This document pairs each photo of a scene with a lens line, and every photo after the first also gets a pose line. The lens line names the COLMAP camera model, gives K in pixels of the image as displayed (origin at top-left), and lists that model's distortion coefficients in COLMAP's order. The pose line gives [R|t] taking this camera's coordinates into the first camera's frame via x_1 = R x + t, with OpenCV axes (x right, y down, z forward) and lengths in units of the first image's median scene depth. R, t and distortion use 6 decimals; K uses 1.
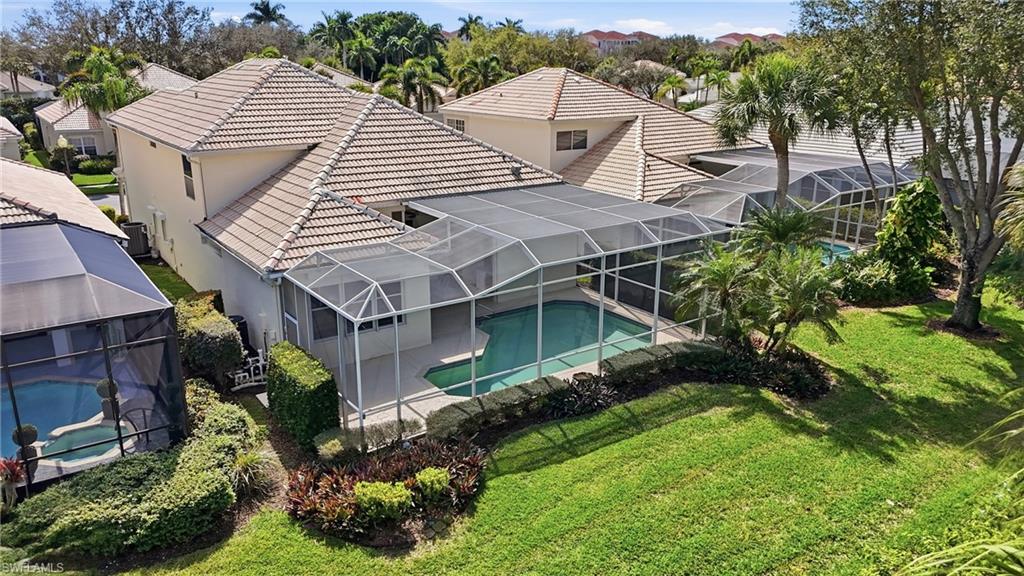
lens RADIAL K [[750.7, 0, 512.0], [0, 750.7, 288.0], [0, 0, 1]] dist [0.076143, -0.097635]
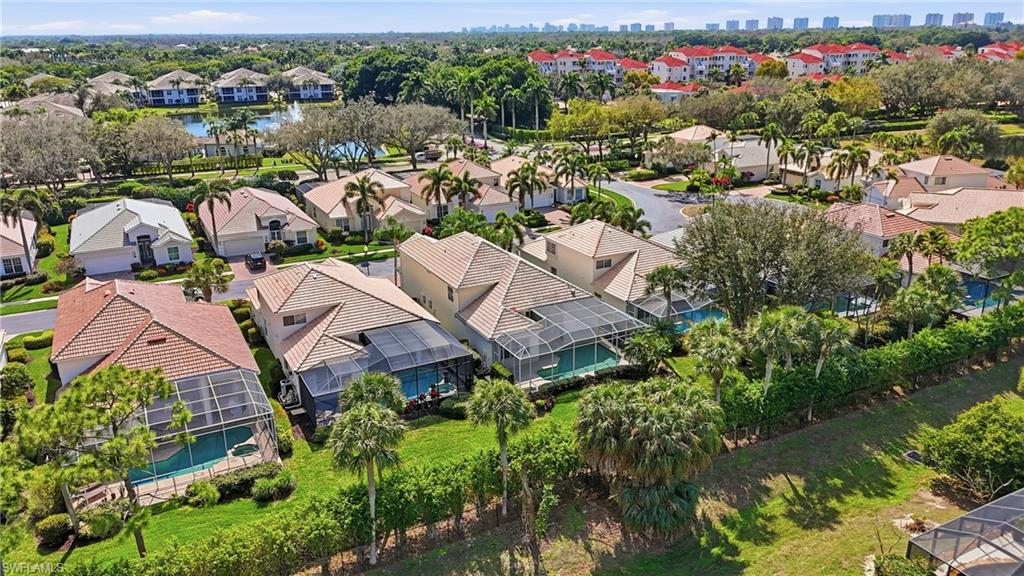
lens RADIAL K [[750.7, 0, 512.0], [0, 750.7, 288.0], [0, 0, 1]] dist [0.076143, -0.097635]
pose [[0.991185, 0.028751, -0.129328, 0.164917], [-0.023925, 0.998964, 0.038718, -0.339397], [0.130307, -0.035283, 0.990846, -1.993420]]
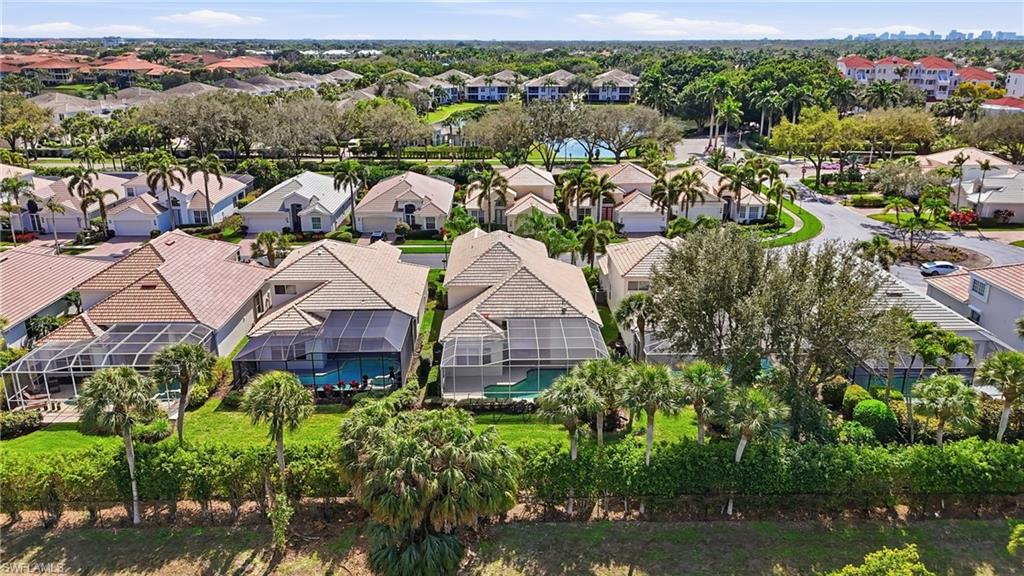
lens RADIAL K [[750.7, 0, 512.0], [0, 750.7, 288.0], [0, 0, 1]] dist [0.076143, -0.097635]
pose [[0.829247, 0.172356, -0.531642, 1.380583], [-0.159060, 0.984703, 0.071138, -0.458525], [0.535771, 0.025572, 0.843976, -1.304983]]
